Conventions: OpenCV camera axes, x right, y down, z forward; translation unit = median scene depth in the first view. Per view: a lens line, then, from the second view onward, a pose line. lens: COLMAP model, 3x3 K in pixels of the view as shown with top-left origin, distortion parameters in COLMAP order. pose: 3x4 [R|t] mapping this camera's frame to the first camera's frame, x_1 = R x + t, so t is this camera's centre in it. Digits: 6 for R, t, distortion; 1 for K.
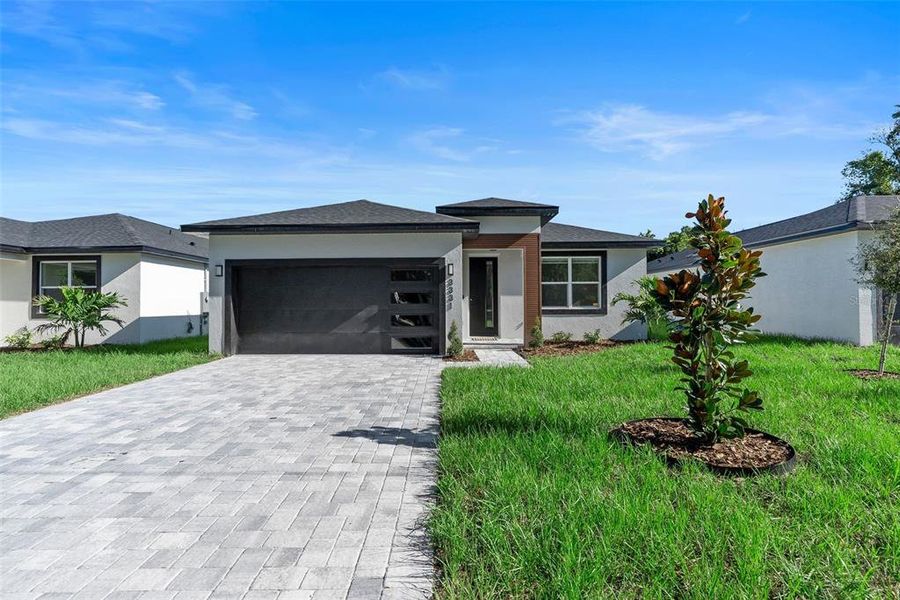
lens RADIAL K [[414.3, 0, 450.0], [0, 414.3, 300.0], [0, 0, 1]] dist [-0.000461, 0.000018]
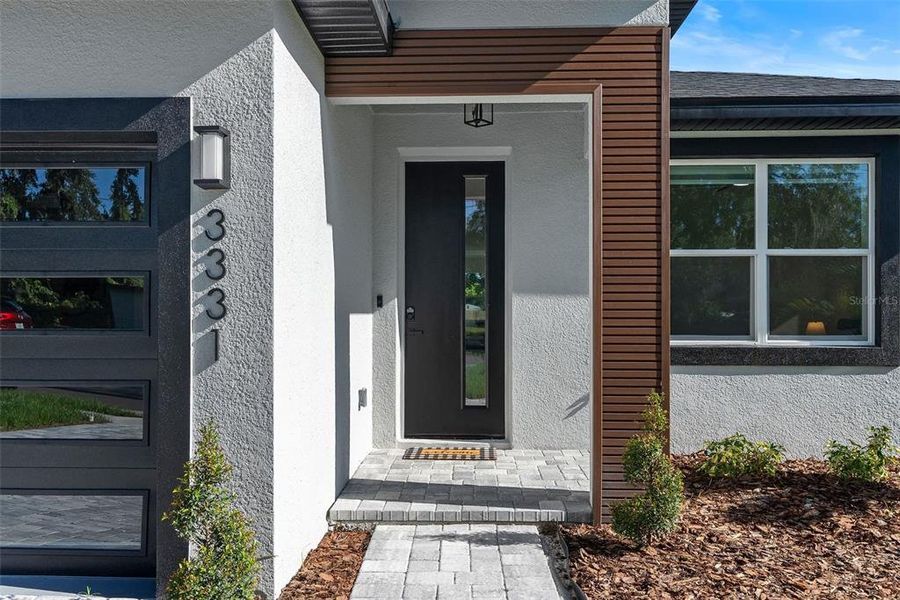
lens RADIAL K [[728.1, 0, 446.5], [0, 728.1, 303.5], [0, 0, 1]] dist [0.005360, 0.000666]
pose [[0.999600, 0.006175, -0.027608, 0.113726], [-0.006241, 0.999978, -0.002319, -0.005435], [0.027593, 0.002491, 0.999616, 0.629402]]
